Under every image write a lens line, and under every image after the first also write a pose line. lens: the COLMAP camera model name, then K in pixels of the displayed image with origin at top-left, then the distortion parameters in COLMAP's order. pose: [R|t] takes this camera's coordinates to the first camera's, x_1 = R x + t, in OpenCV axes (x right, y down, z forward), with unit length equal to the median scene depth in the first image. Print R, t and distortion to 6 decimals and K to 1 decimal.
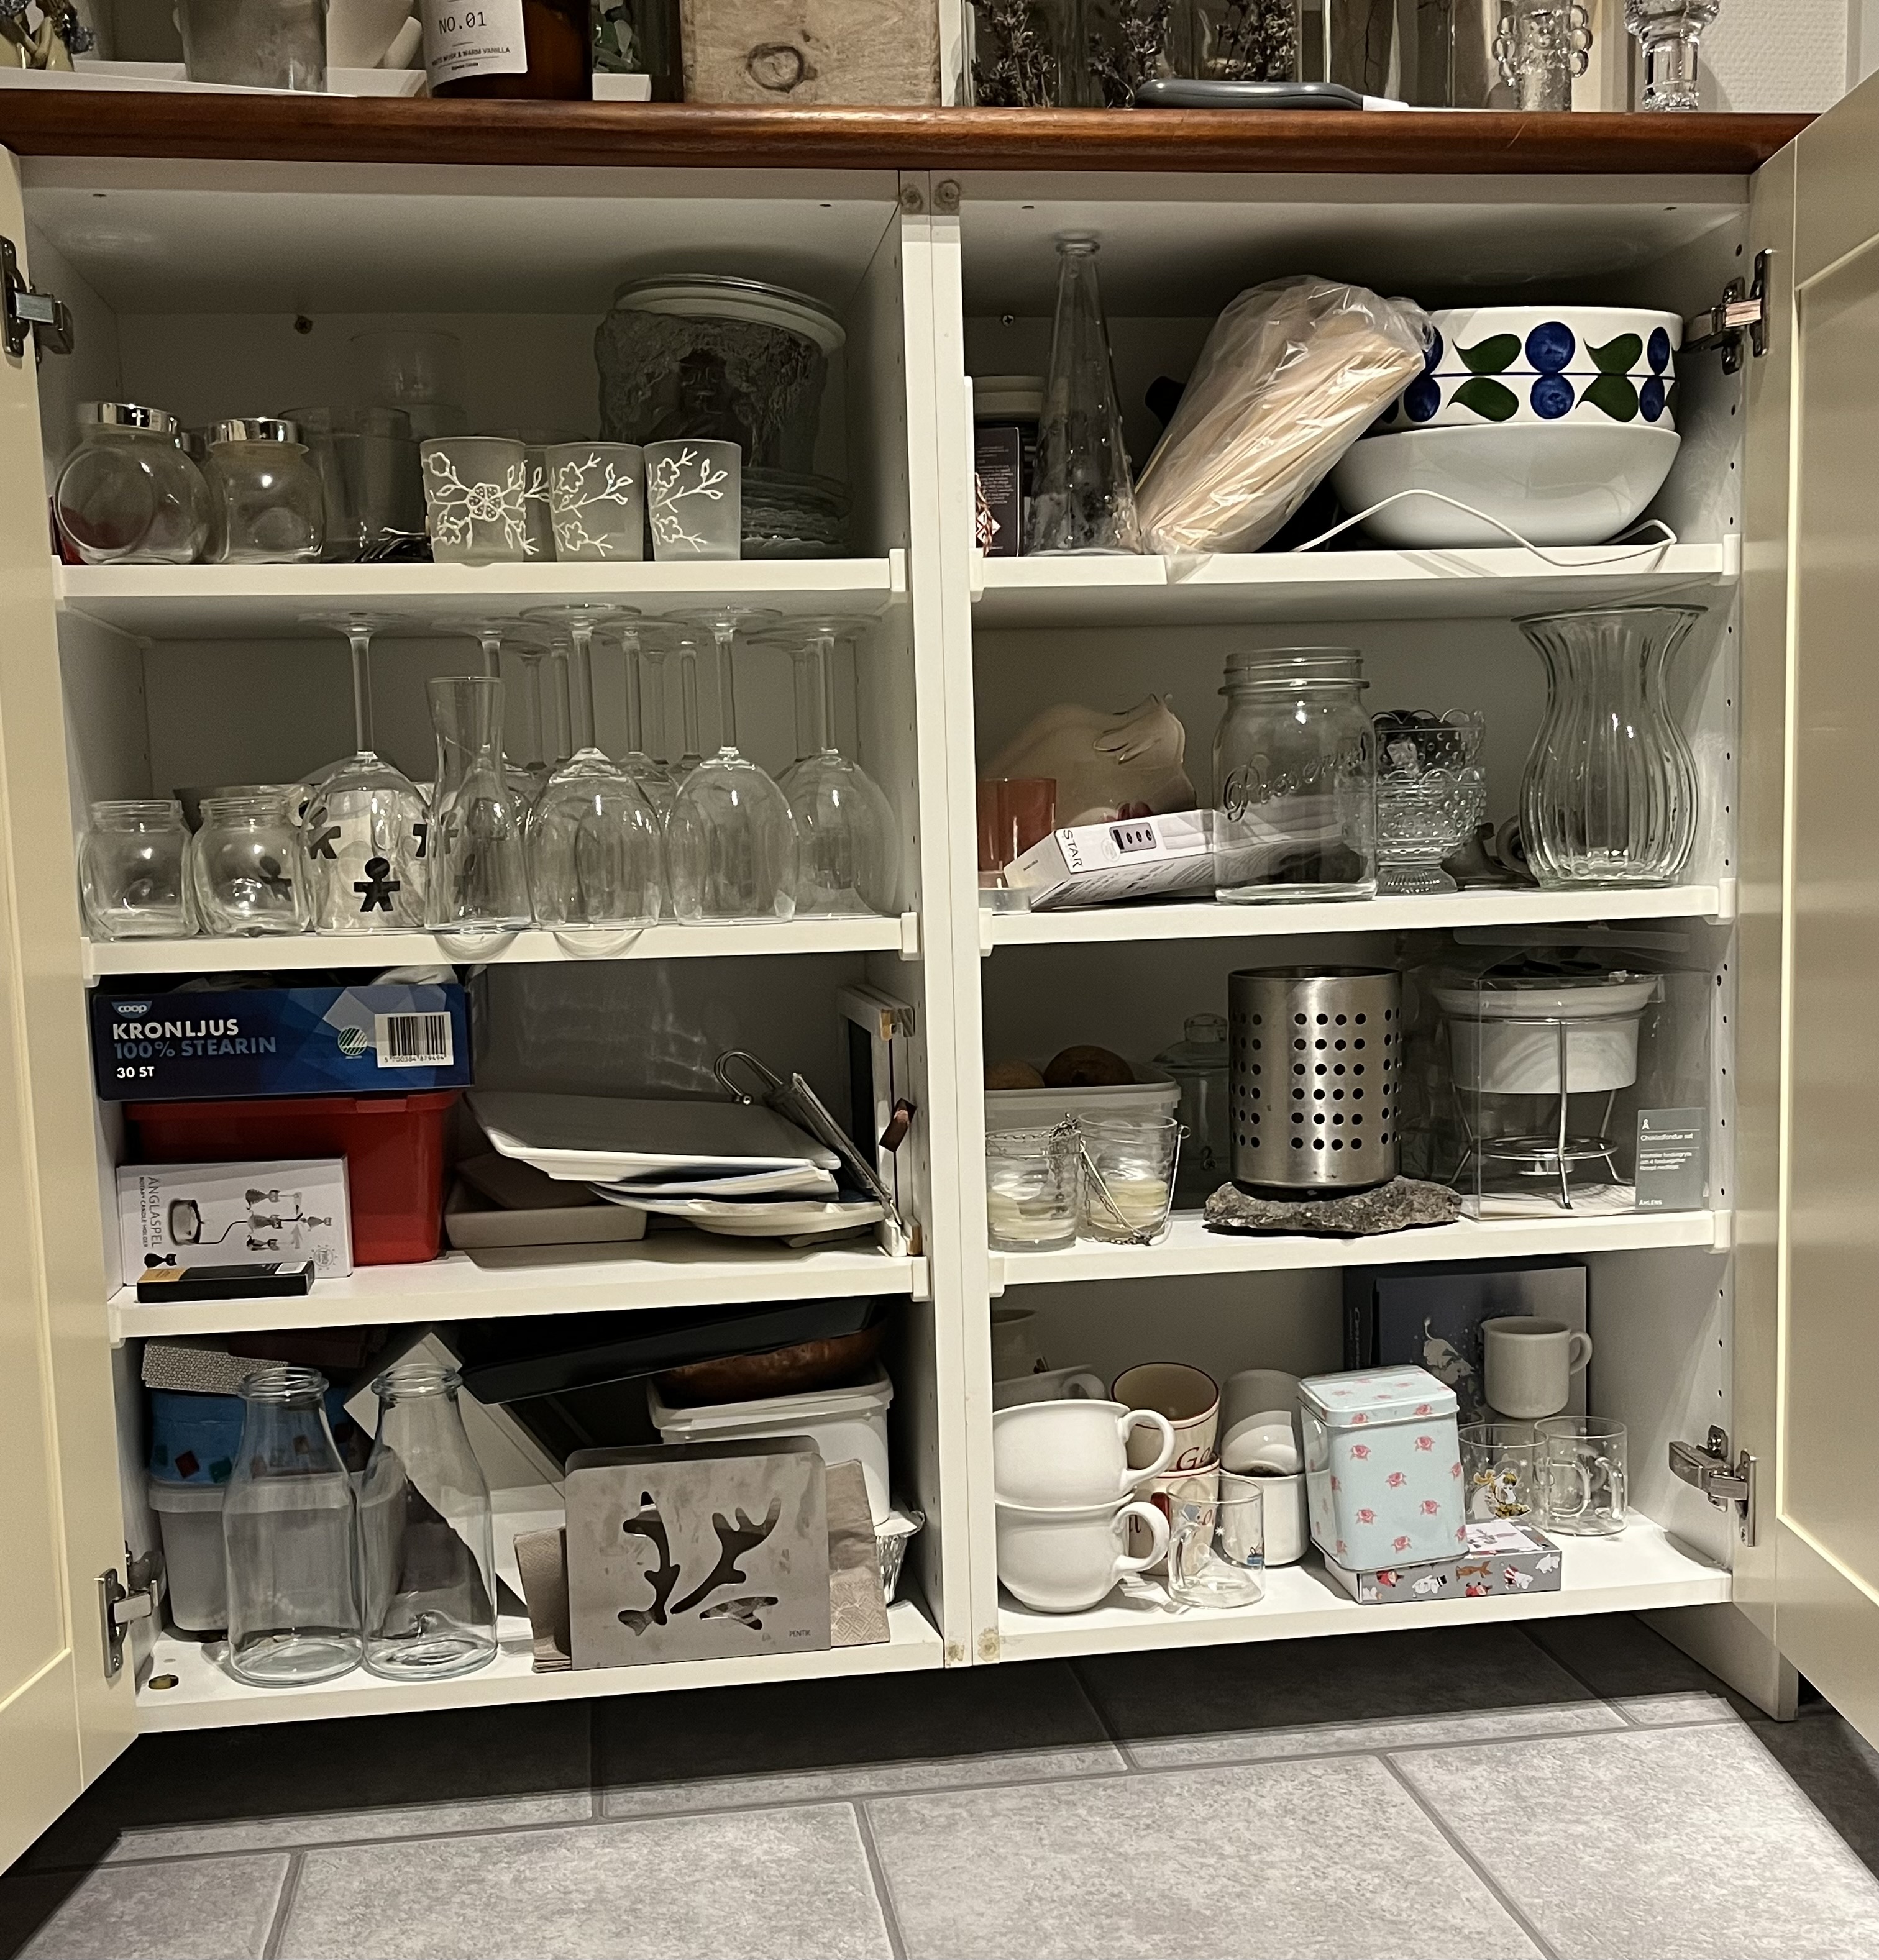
lens RADIAL K [[2497.5, 0, 940.8], [0, 2497.5, 980.6], [0, 0, 1]] dist [0.011367, 0.000000]
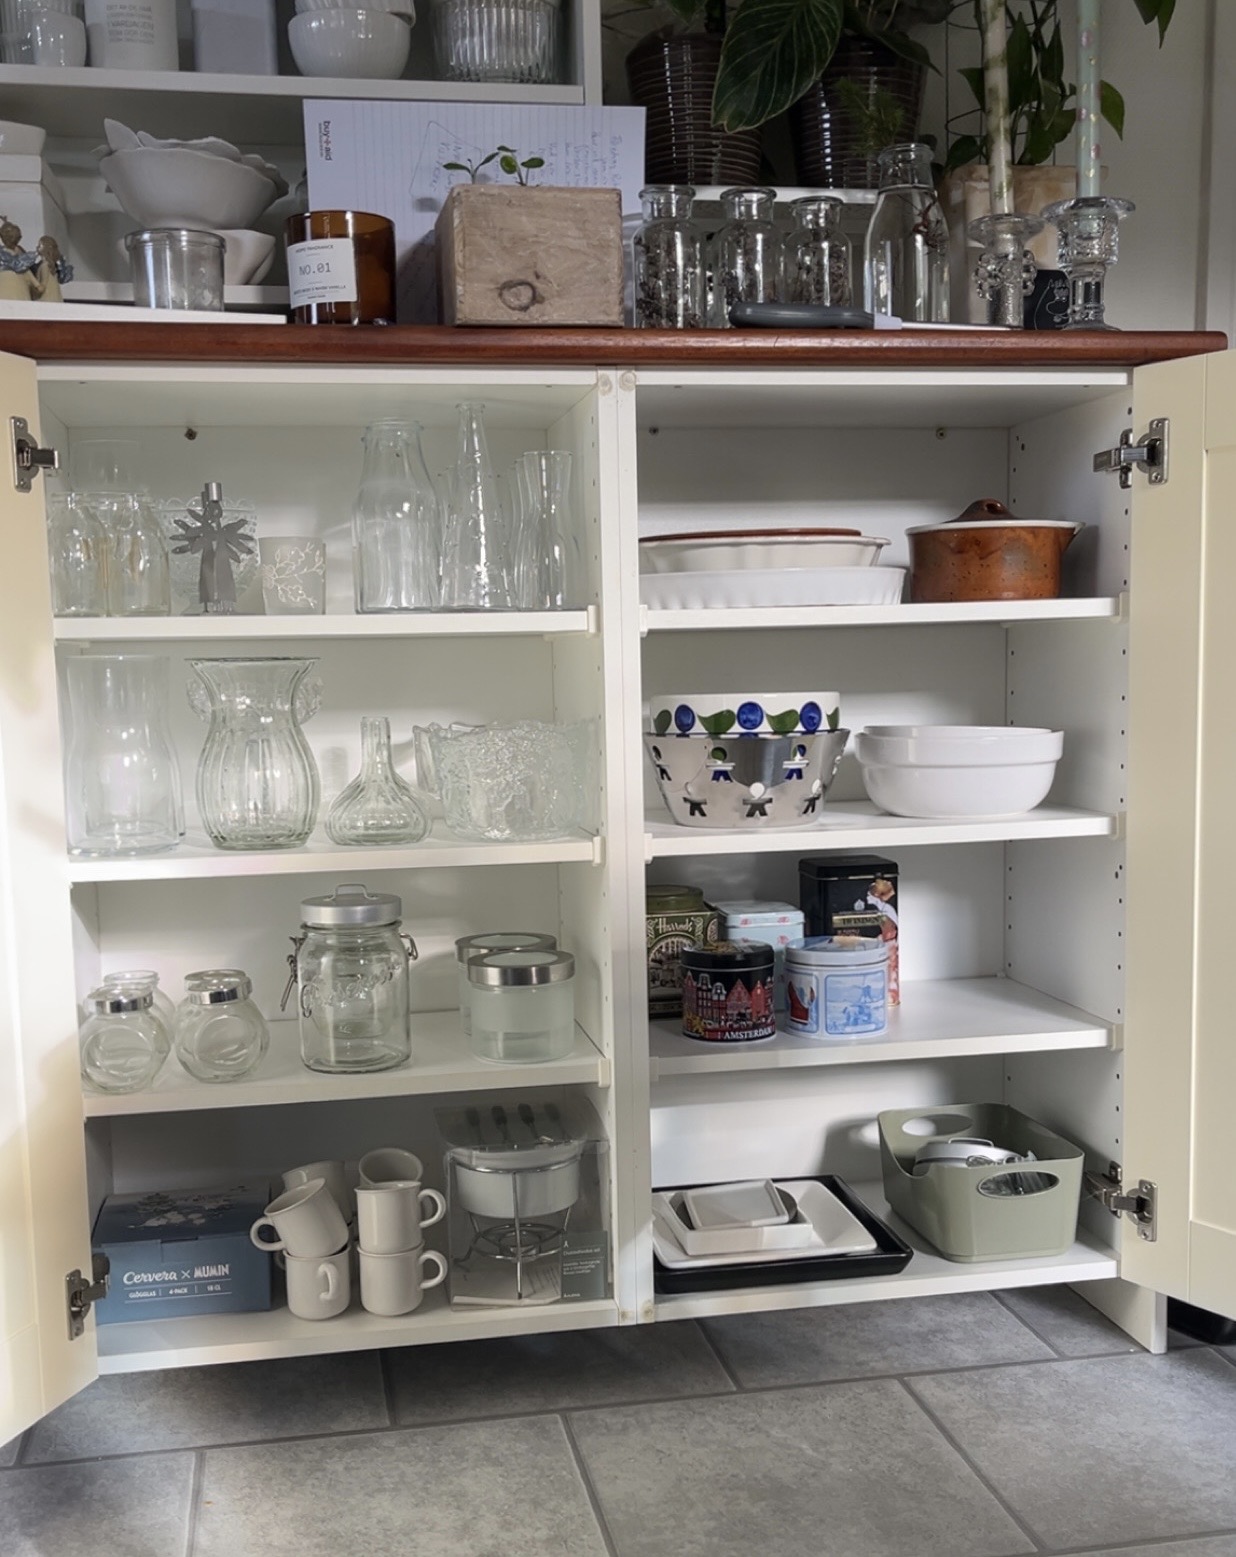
lens RADIAL K [[1824.5, 0, 616.0], [0, 1824.5, 779.1], [0, 0, 1]] dist [0.009624, 0.000000]
pose [[0.999330, 0.002929, 0.036477, -0.045377], [-0.003109, 0.999983, 0.004876, -0.071874], [-0.036462, -0.004986, 0.999323, -0.130227]]
